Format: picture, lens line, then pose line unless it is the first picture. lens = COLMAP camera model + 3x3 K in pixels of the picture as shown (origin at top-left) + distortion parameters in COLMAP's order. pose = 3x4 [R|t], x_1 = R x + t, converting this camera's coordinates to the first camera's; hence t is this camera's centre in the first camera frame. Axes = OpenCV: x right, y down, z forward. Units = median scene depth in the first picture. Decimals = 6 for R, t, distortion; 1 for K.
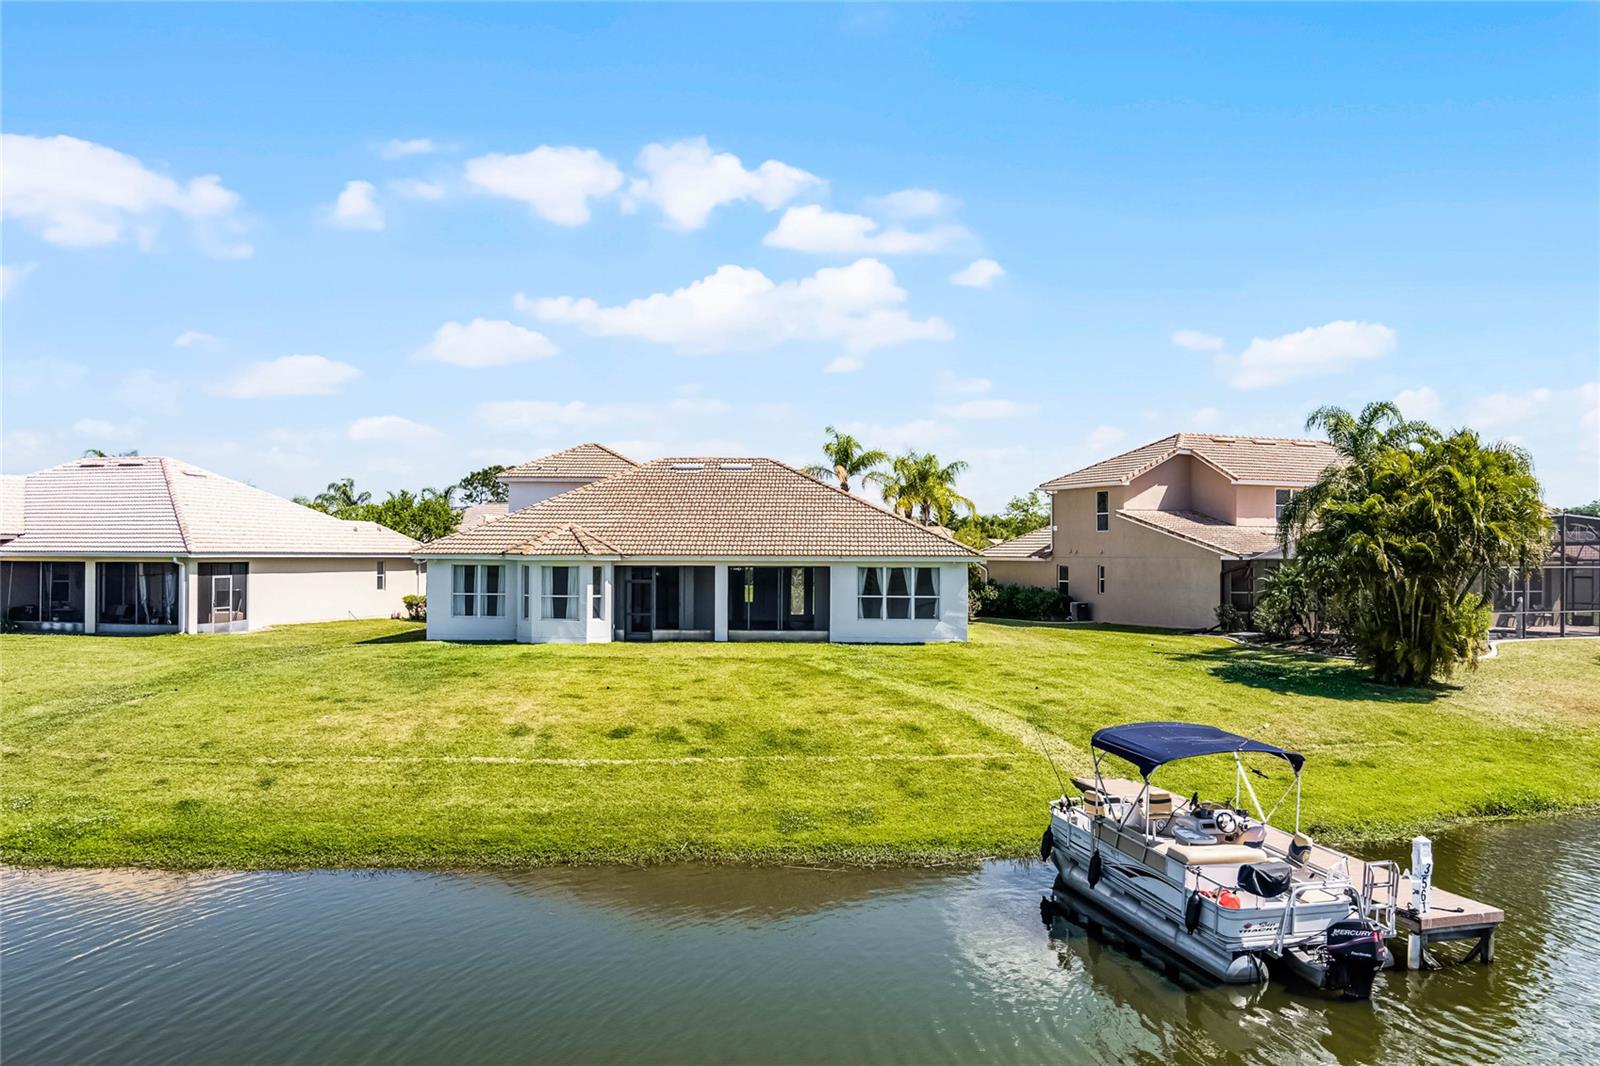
lens RADIAL K [[1296.8, 0, 800.0], [0, 1296.8, 533.0], [0, 0, 1]] dist [-0.072417, 0.018416]
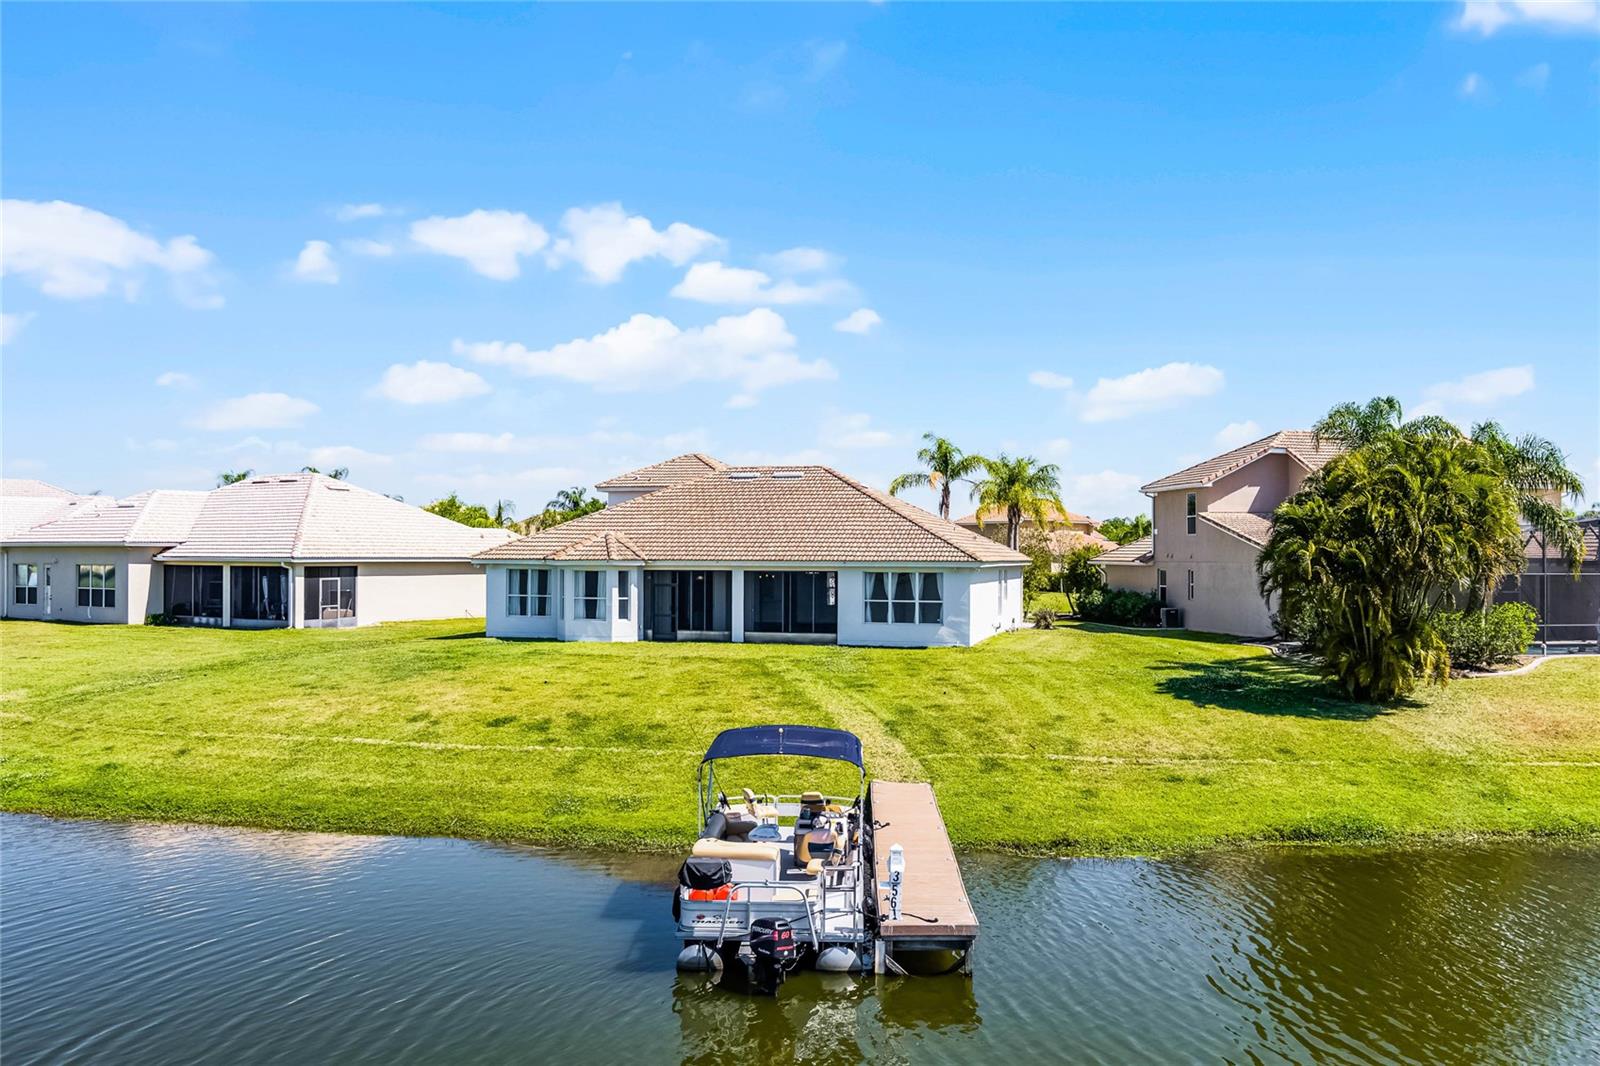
lens RADIAL K [[1296.8, 0, 800.0], [0, 1296.8, 533.0], [0, 0, 1]] dist [-0.072417, 0.018416]
pose [[0.967895, -0.004776, -0.251309, 0.249149], [0.004557, 0.999989, -0.001453, -0.003310], [0.251313, 0.000262, 0.967906, -0.005438]]
